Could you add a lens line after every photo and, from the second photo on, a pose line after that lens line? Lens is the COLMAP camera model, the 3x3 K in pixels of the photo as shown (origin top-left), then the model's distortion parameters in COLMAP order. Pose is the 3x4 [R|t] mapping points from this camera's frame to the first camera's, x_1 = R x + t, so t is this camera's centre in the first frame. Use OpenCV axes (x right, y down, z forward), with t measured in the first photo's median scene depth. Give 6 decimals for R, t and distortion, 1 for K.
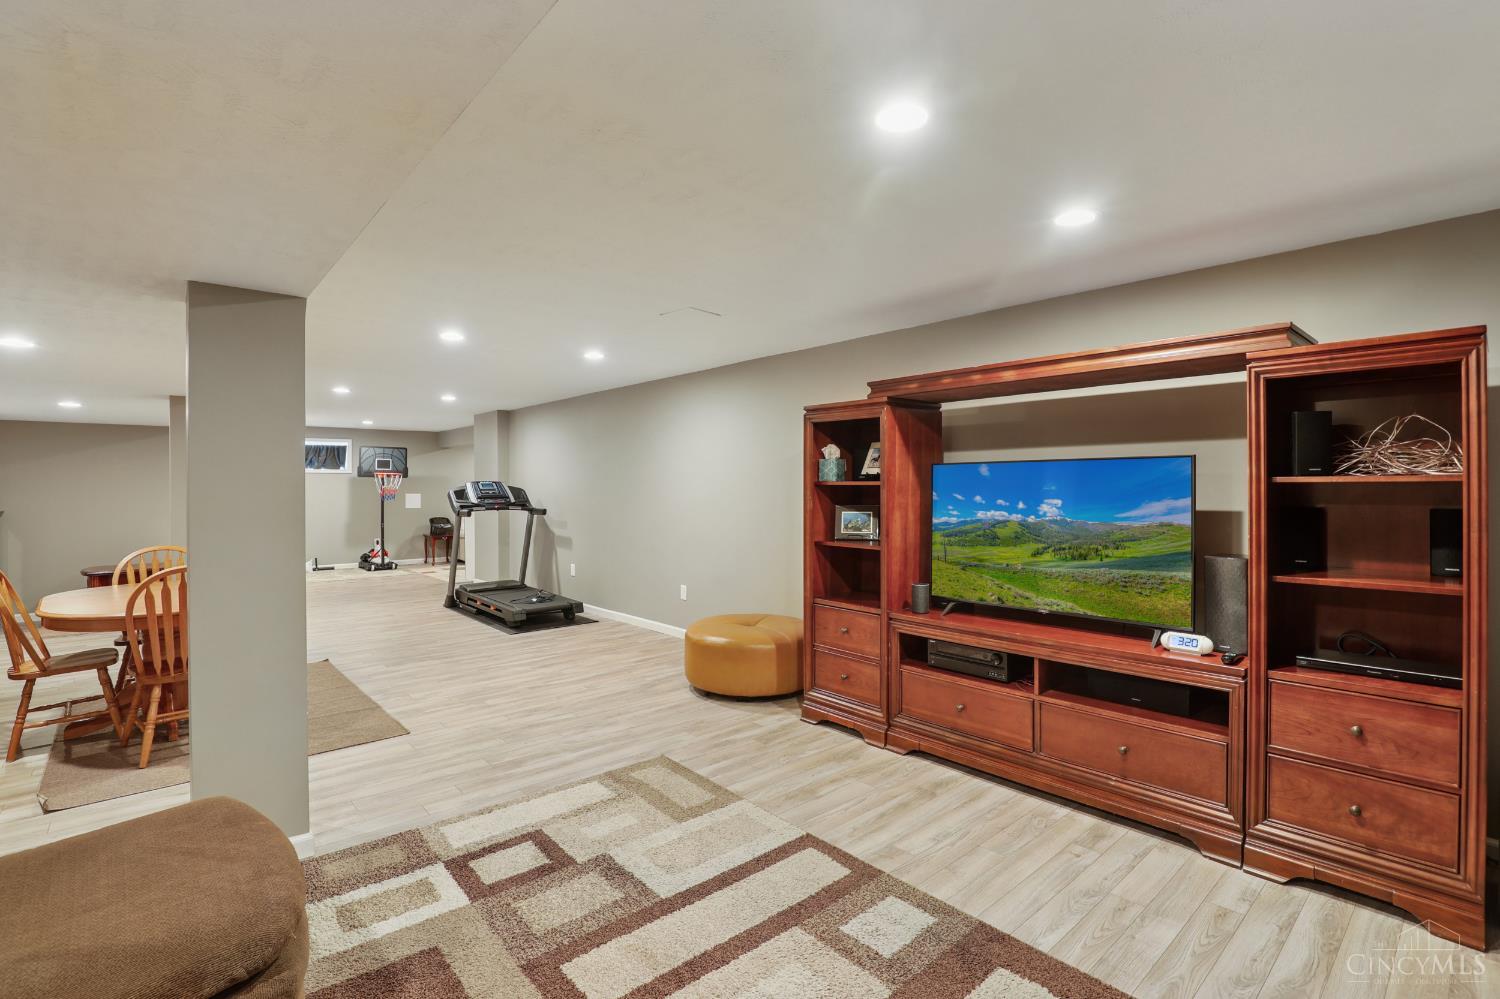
lens RADIAL K [[694.7, 0, 748.0], [0, 694.7, 490.3], [0, 0, 1]] dist [-0.036400, 0.005614]
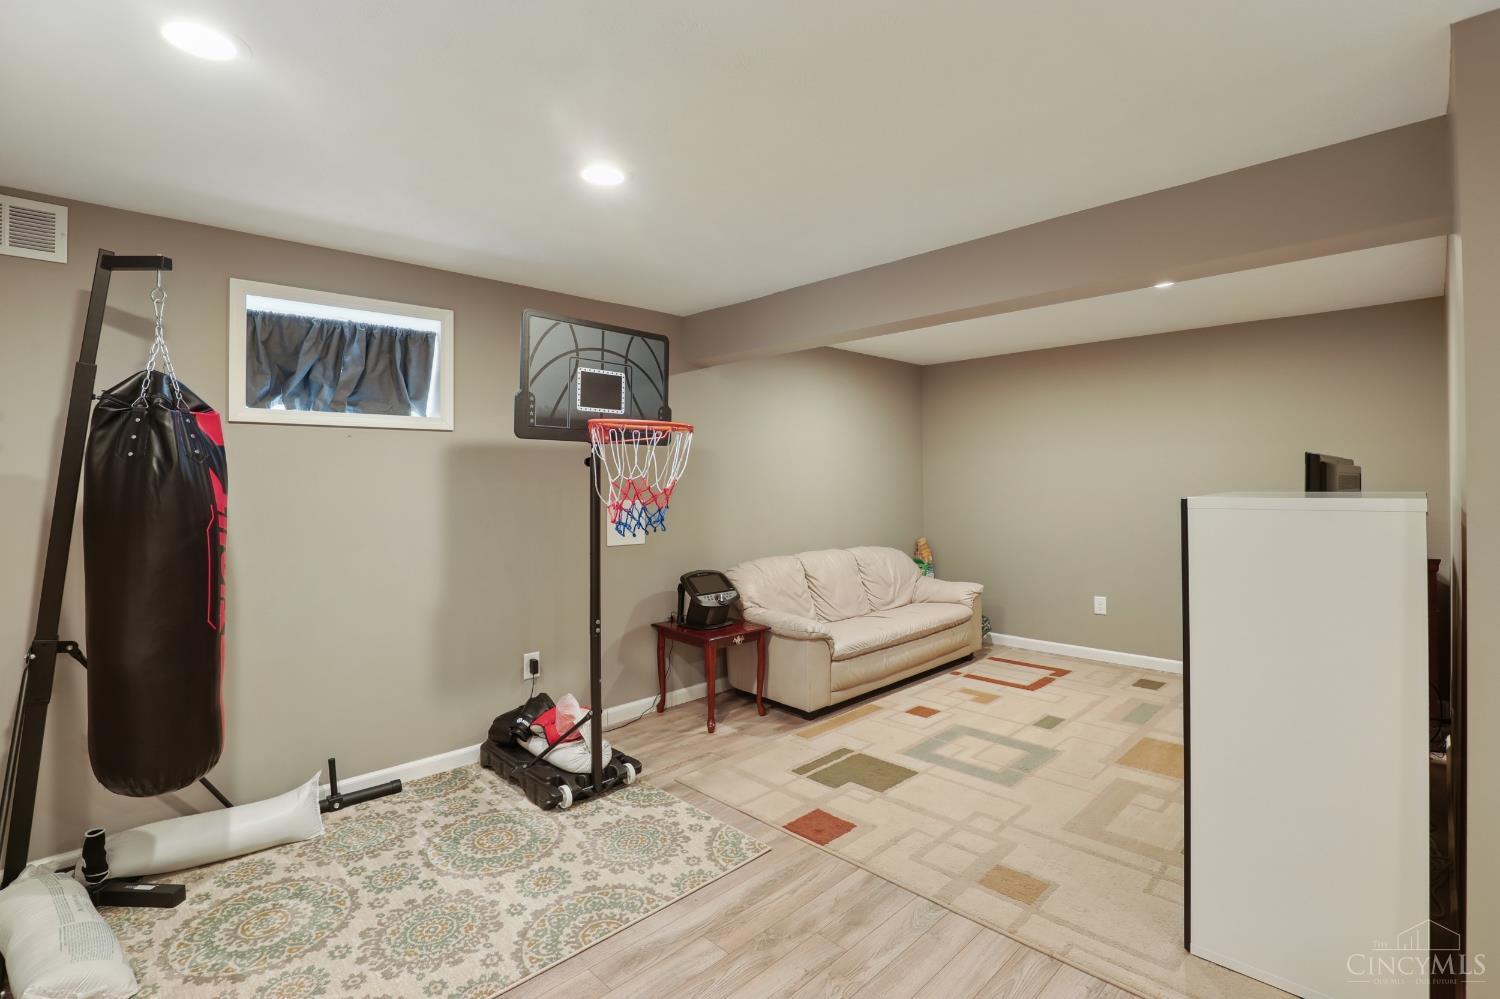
lens RADIAL K [[694.7, 0, 740.7], [0, 694.7, 476.6], [0, 0, 1]] dist [-0.036400, 0.005614]
pose [[0.997820, -0.004890, 0.065809, -0.485170], [0.005277, 0.999970, -0.005707, -0.003892], [-0.065779, 0.006042, 0.997816, 0.721384]]
